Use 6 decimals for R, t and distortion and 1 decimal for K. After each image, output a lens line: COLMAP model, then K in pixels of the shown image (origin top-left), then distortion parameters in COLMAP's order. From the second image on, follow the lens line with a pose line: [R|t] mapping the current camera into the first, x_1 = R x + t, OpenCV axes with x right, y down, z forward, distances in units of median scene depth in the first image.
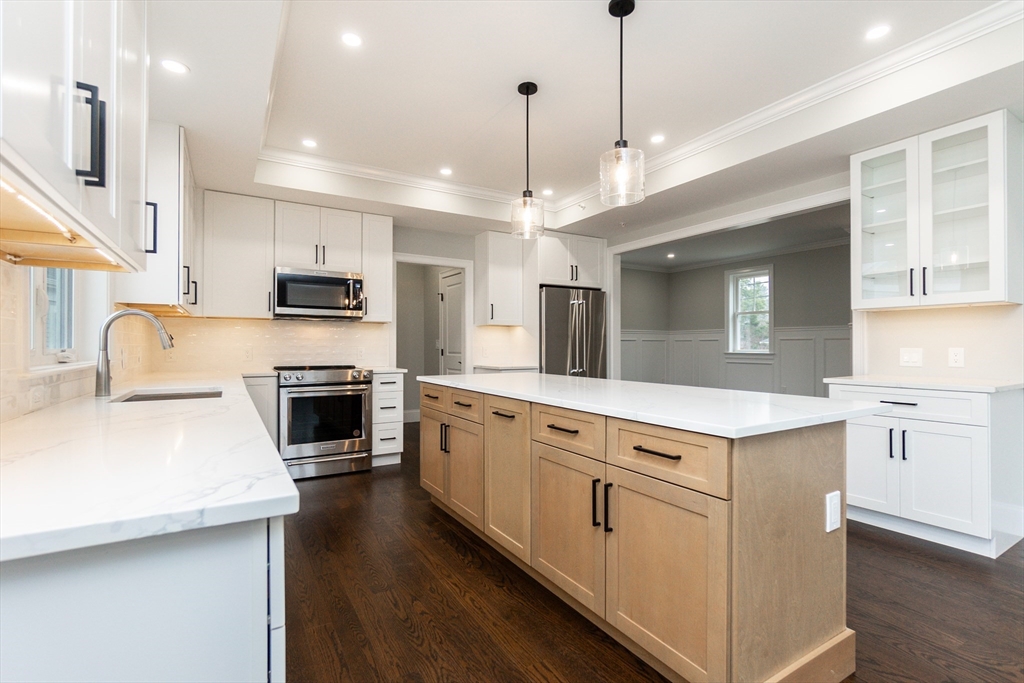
lens RADIAL K [[469.7, 0, 523.4], [0, 469.7, 344.7], [0, 0, 1]] dist [-0.001504, -0.000123]
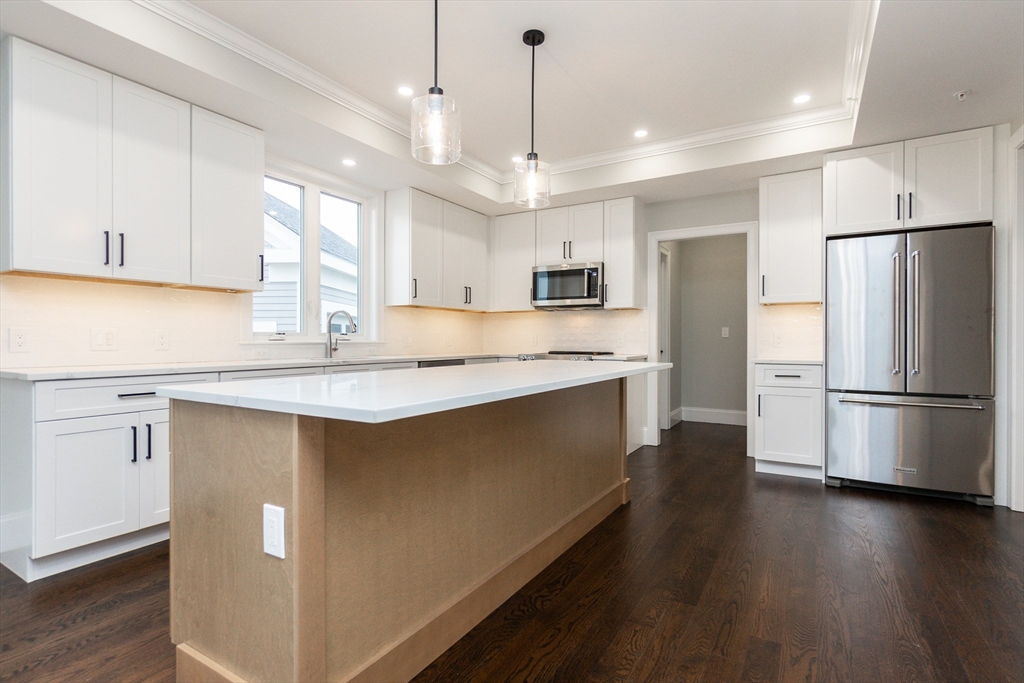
lens RADIAL K [[500.7, 0, 512.0], [0, 500.7, 341.5], [0, 0, 1]] dist [-0.001420, -0.000017]
pose [[0.460704, 0.004441, -0.887543, 0.555862], [0.000577, 0.999986, 0.005304, 0.016591], [0.887554, -0.002956, 0.460695, 0.347374]]
